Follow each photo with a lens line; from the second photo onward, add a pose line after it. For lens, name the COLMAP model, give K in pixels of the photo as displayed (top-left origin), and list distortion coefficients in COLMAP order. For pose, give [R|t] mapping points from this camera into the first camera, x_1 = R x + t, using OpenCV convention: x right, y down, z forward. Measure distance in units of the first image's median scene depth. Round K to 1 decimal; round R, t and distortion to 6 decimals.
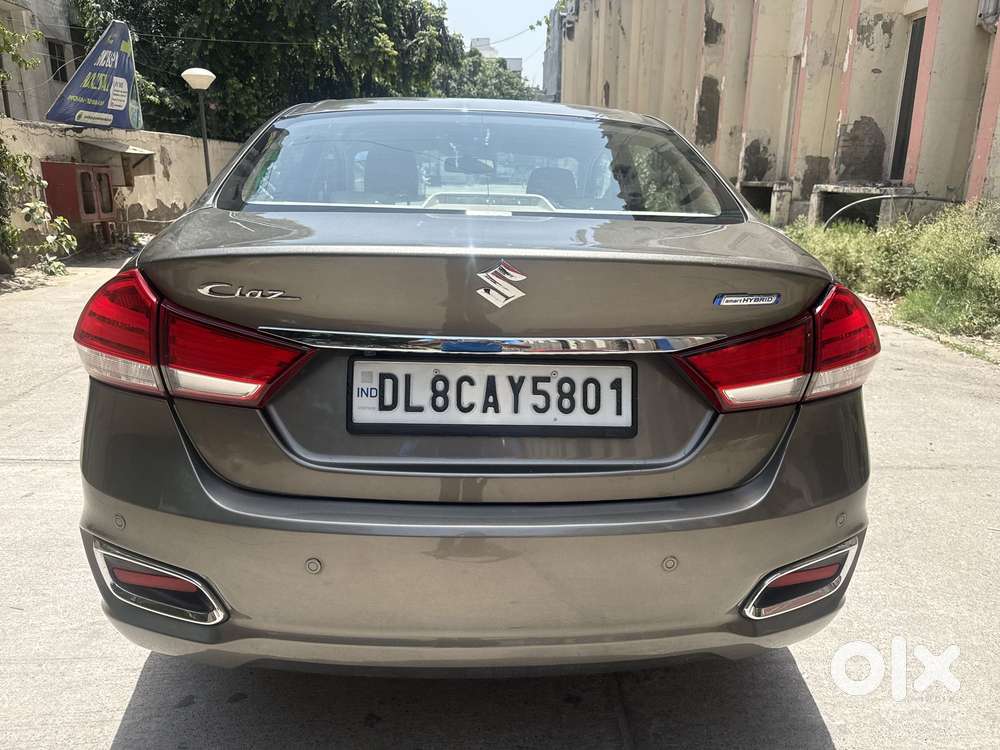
lens RADIAL K [[727.5, 0, 493.6], [0, 727.5, 373.0], [0, 0, 1]] dist [0.011387, -0.022232]
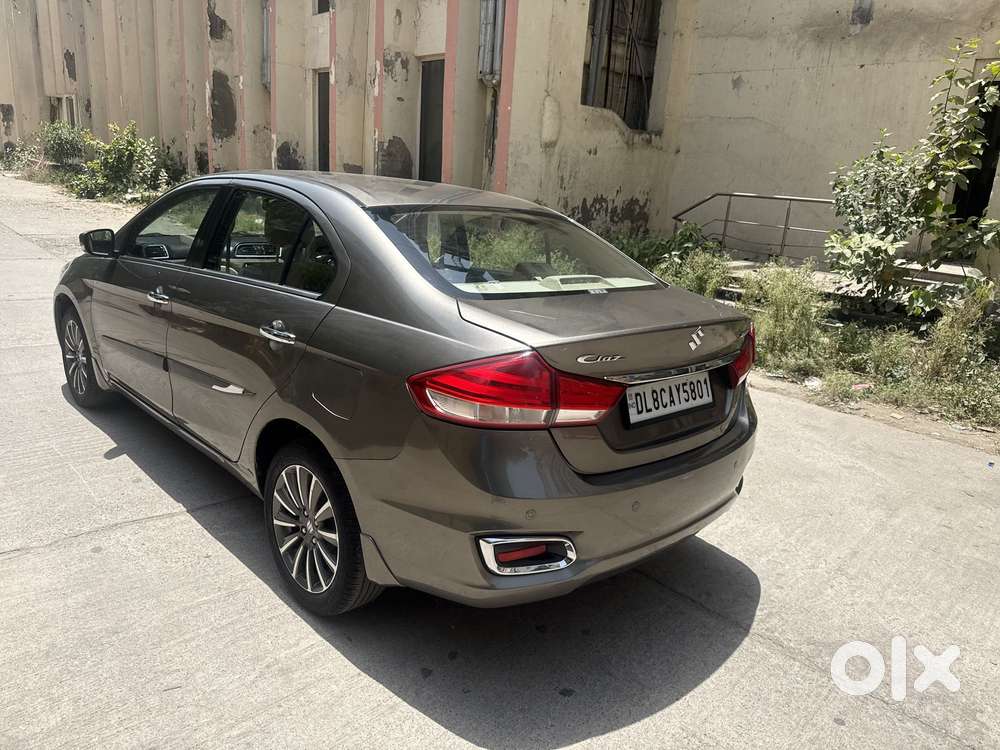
lens RADIAL K [[727.5, 0, 500.2], [0, 727.5, 373.3], [0, 0, 1]] dist [0.011387, -0.022232]
pose [[0.747430, -0.130479, 0.651401, -0.202484], [0.113043, 0.991203, 0.068835, -0.027176], [-0.654652, 0.022187, 0.755604, -0.016628]]
